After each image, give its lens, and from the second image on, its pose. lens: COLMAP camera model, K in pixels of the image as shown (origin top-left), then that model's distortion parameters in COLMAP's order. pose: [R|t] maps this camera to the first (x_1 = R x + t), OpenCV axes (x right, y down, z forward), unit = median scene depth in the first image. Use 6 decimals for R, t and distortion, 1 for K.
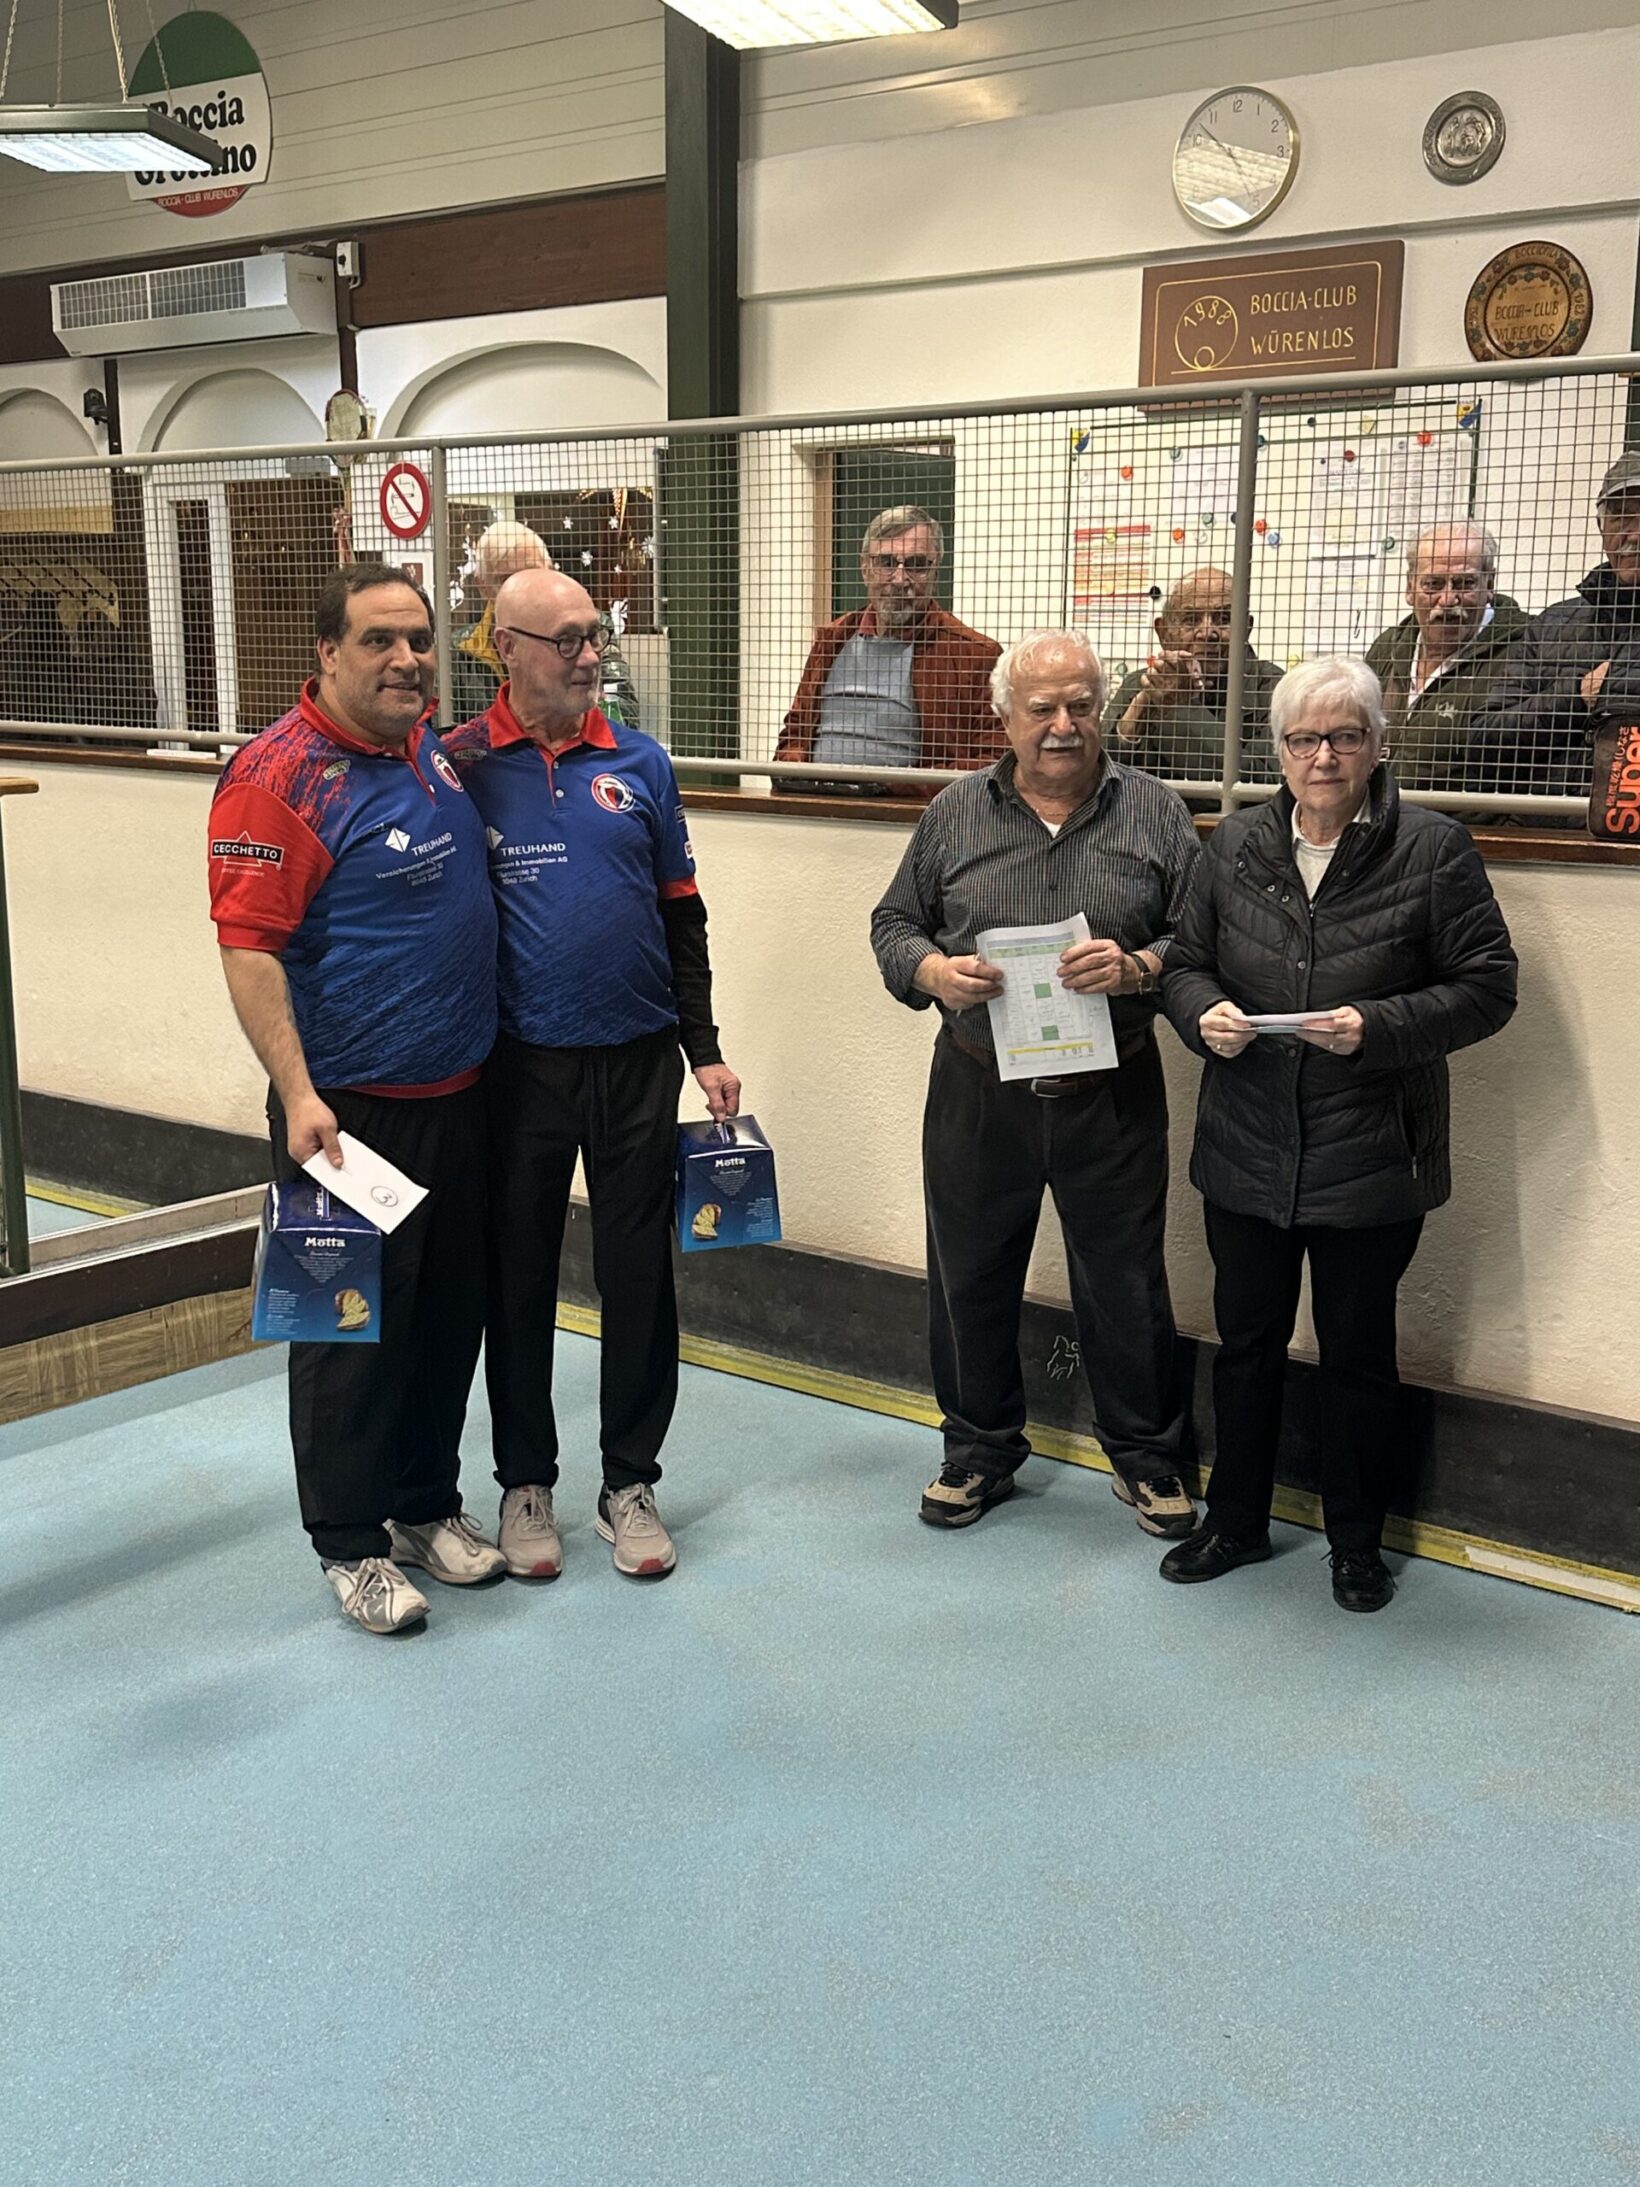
lens RADIAL K [[2271.8, 0, 831.8], [0, 2271.8, 1102.1], [0, 0, 1]] dist [0.021168, 0.000000]
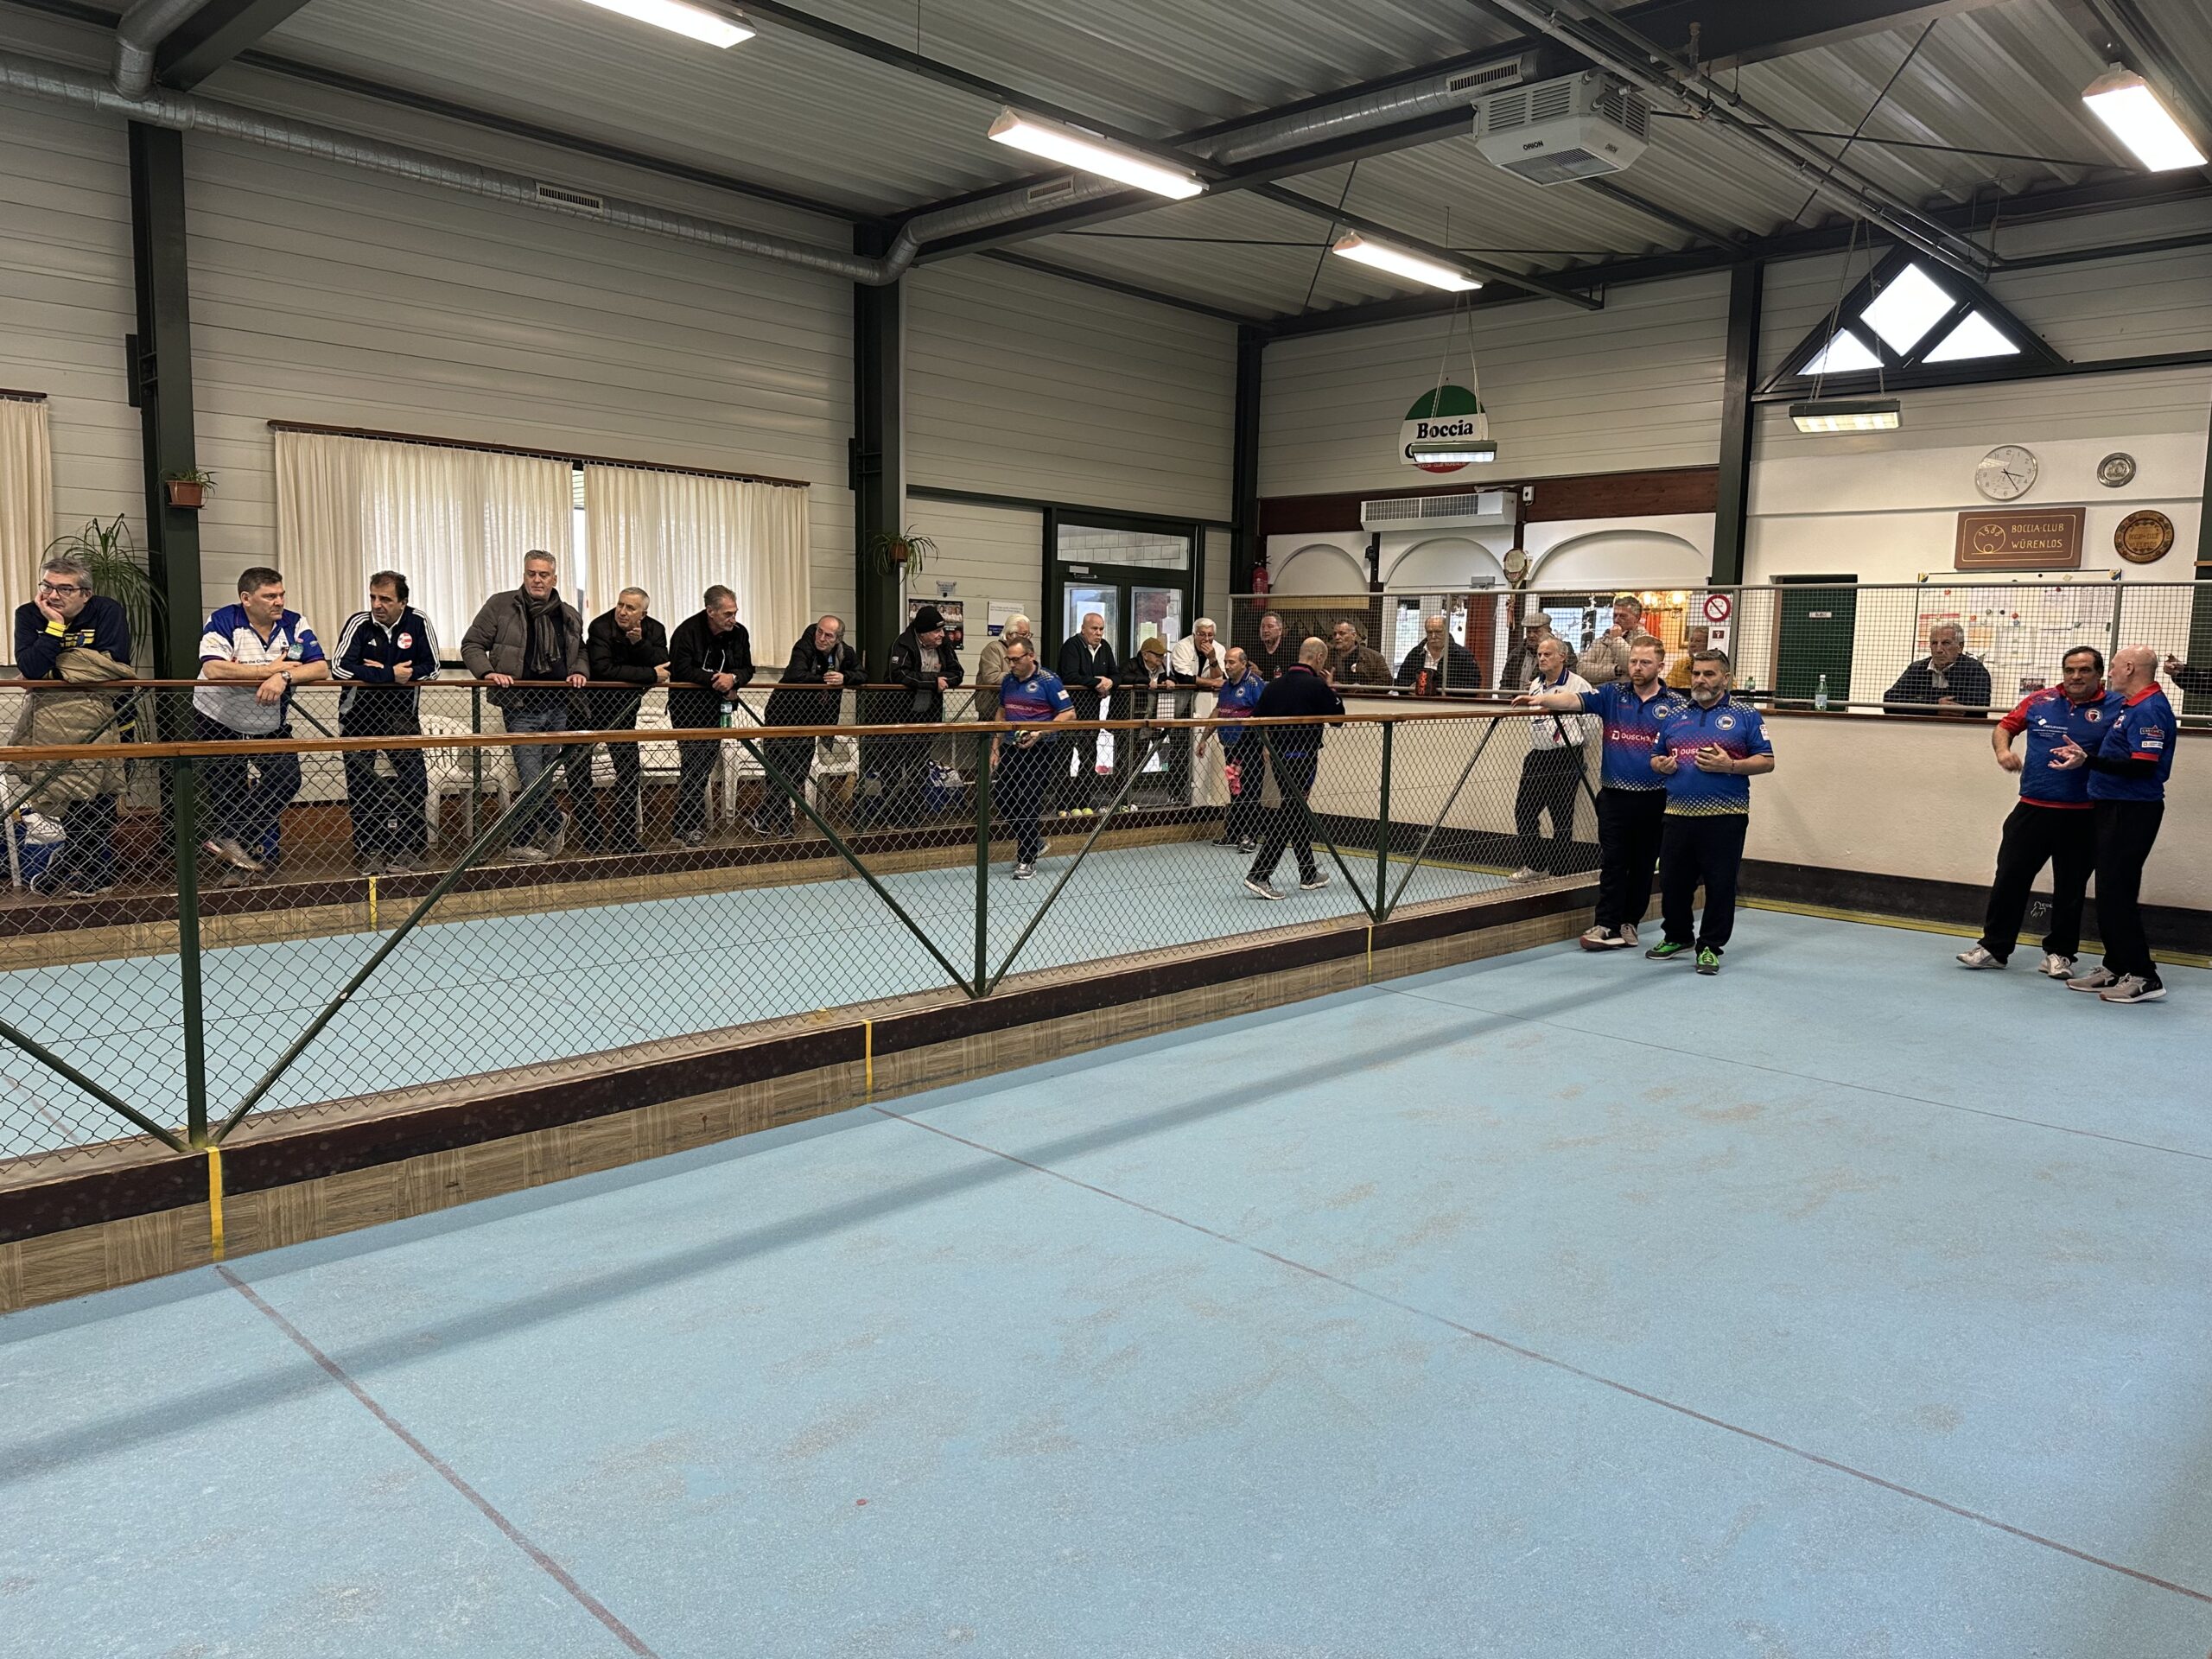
lens RADIAL K [[1555.8, 0, 1106.4], [0, 1555.8, 841.3], [0, 0, 1]] dist [0.033171, -0.055616]
pose [[0.992146, 0.027460, -0.122036, -0.598790], [-0.037264, 0.996194, -0.078795, 0.164084], [0.119408, 0.082724, 0.989393, -0.797939]]
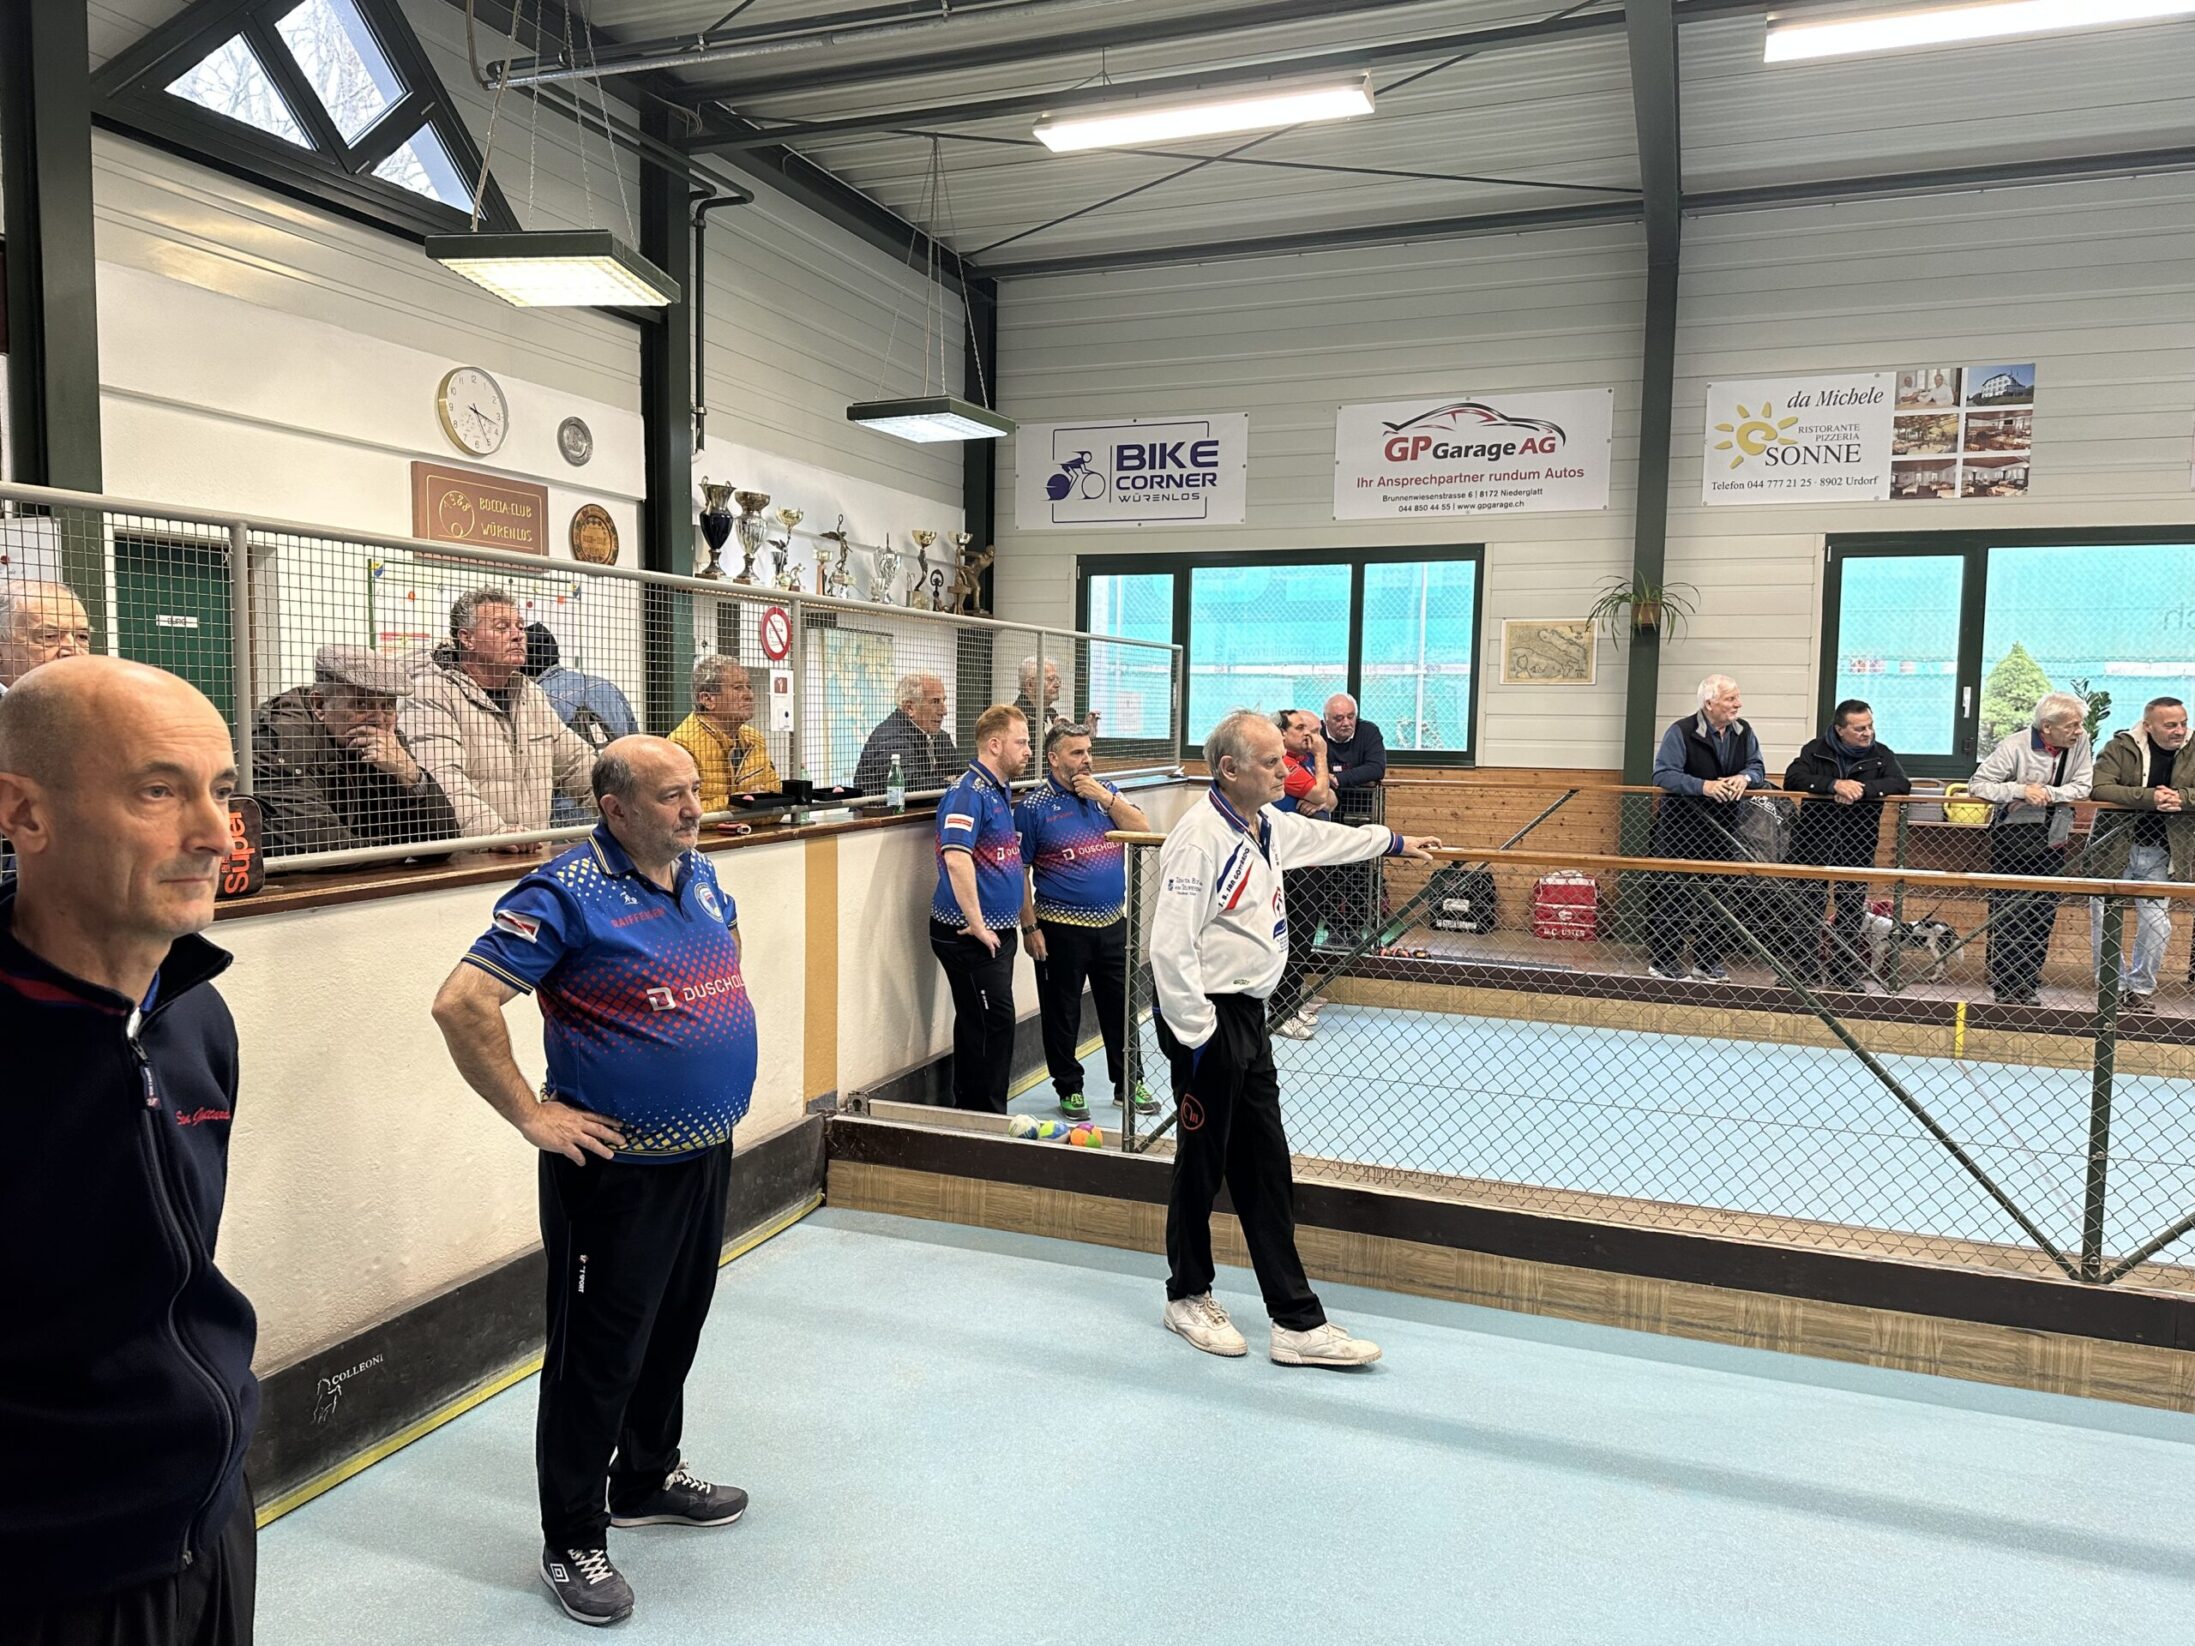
lens RADIAL K [[1543.9, 0, 1087.6], [0, 1543.9, 825.2], [0, 0, 1]] dist [0.033171, -0.055616]
pose [[-0.284822, -0.088014, 0.954531, -1.013472], [0.164130, 0.976593, 0.139023, -0.222216], [-0.944425, 0.196264, -0.263709, 0.970399]]
